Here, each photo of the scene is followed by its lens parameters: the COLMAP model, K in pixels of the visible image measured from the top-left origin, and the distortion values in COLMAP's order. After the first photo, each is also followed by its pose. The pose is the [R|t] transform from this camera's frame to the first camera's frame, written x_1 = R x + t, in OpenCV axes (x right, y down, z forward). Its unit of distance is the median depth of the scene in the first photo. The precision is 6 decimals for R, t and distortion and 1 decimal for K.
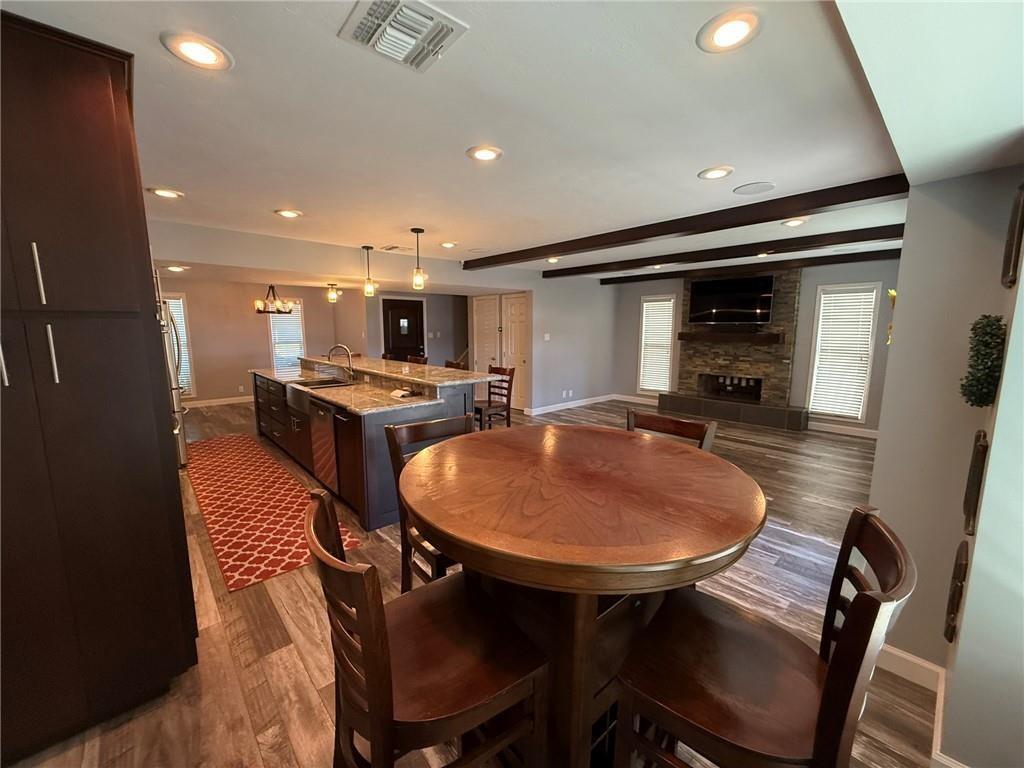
lens RADIAL K [[407.4, 0, 510.5], [0, 407.4, 386.3], [0, 0, 1]] dist [-0.001119, -0.000451]
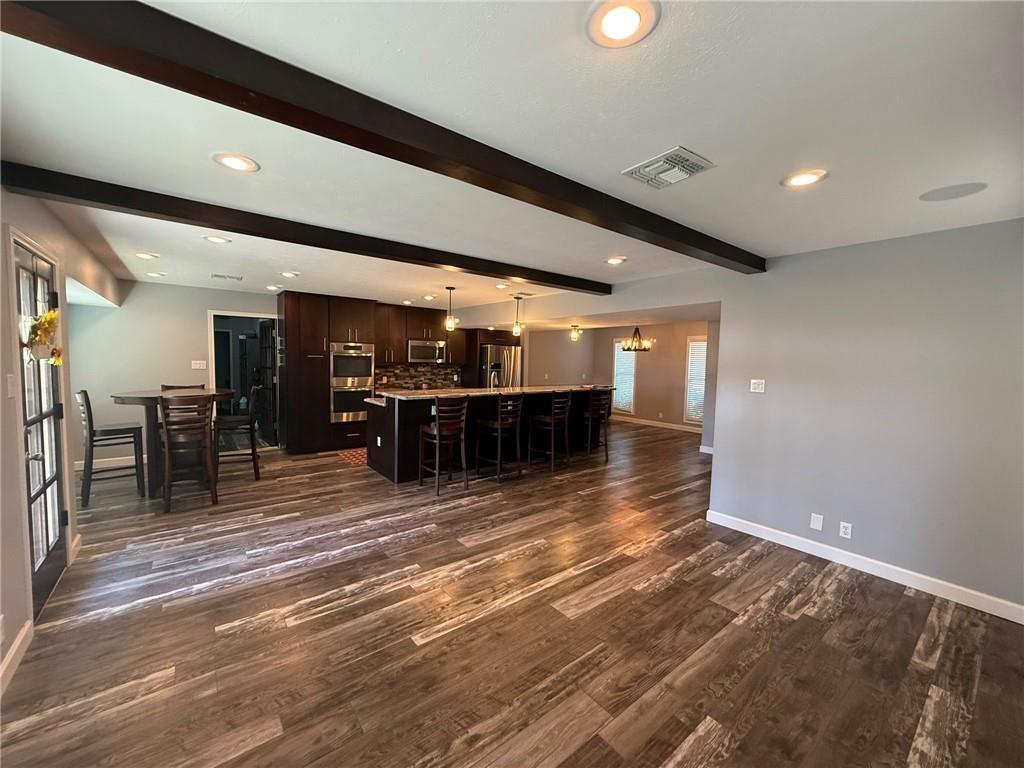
lens RADIAL K [[407.4, 0, 508.3], [0, 407.4, 386.6], [0, 0, 1]] dist [-0.001119, -0.000451]
pose [[-0.073799, 0.065399, -0.995126, 0.768507], [-0.167583, 0.982845, 0.077020, -0.132855], [0.983092, 0.172450, -0.061573, 0.902486]]
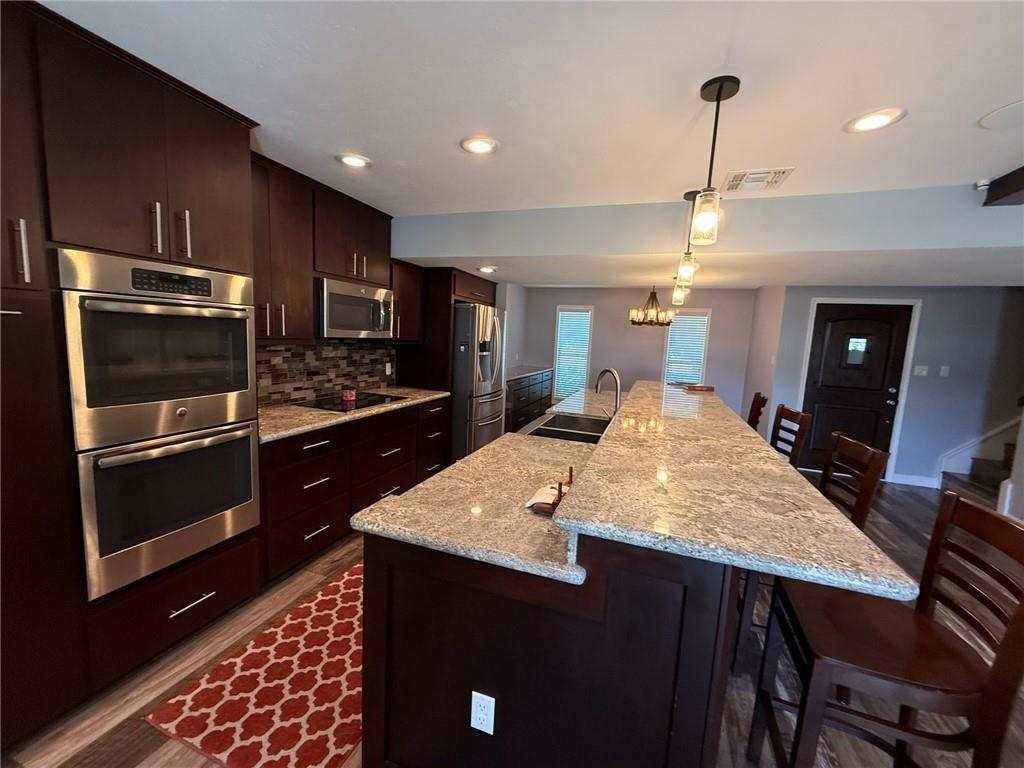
lens RADIAL K [[407.4, 0, 512.1], [0, 407.4, 387.4], [0, 0, 1]] dist [-0.001119, -0.000451]
pose [[0.465060, 0.136029, -0.874766, 0.033486], [-0.177360, 0.982407, 0.058475, -0.065882], [0.867330, 0.127954, 0.481005, 0.465639]]
